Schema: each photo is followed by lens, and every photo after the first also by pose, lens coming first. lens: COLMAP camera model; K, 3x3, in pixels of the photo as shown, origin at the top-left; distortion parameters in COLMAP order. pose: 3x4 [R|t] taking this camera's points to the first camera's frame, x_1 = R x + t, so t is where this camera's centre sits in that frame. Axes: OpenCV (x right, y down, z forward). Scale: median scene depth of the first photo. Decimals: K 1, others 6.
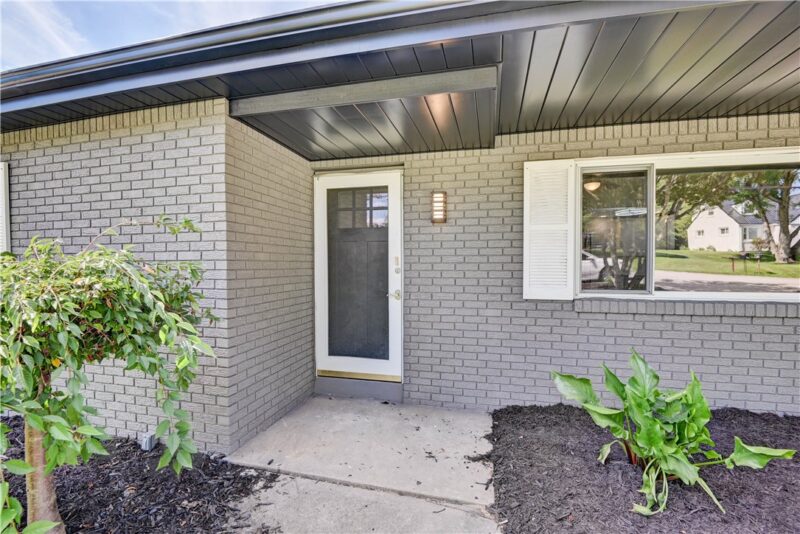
lens RADIAL K [[400.3, 0, 400.0], [0, 400.3, 267.0], [0, 0, 1]] dist [-0.011263, -0.000419]
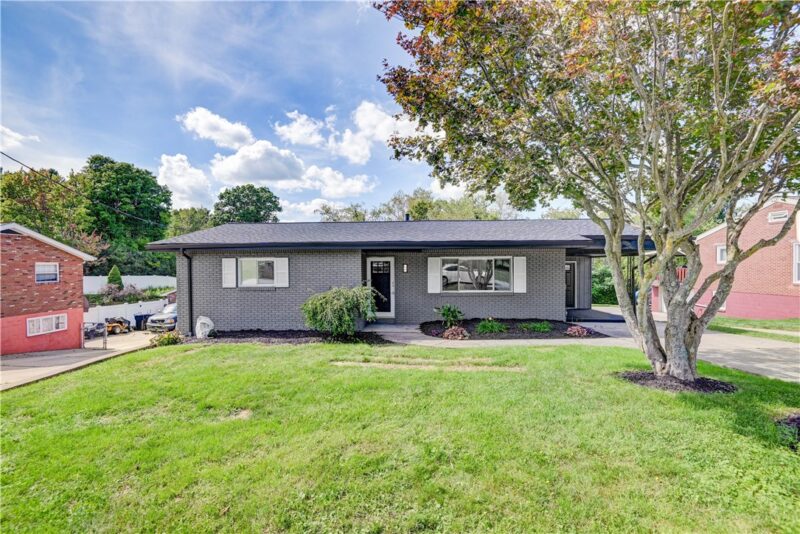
lens RADIAL K [[400.3, 0, 400.0], [0, 400.3, 267.0], [0, 0, 1]] dist [-0.011263, -0.000419]
pose [[0.971757, -0.009128, 0.235805, -0.765236], [0.009184, 0.999957, 0.000864, -0.159118], [-0.235803, 0.001326, 0.971800, -2.390940]]
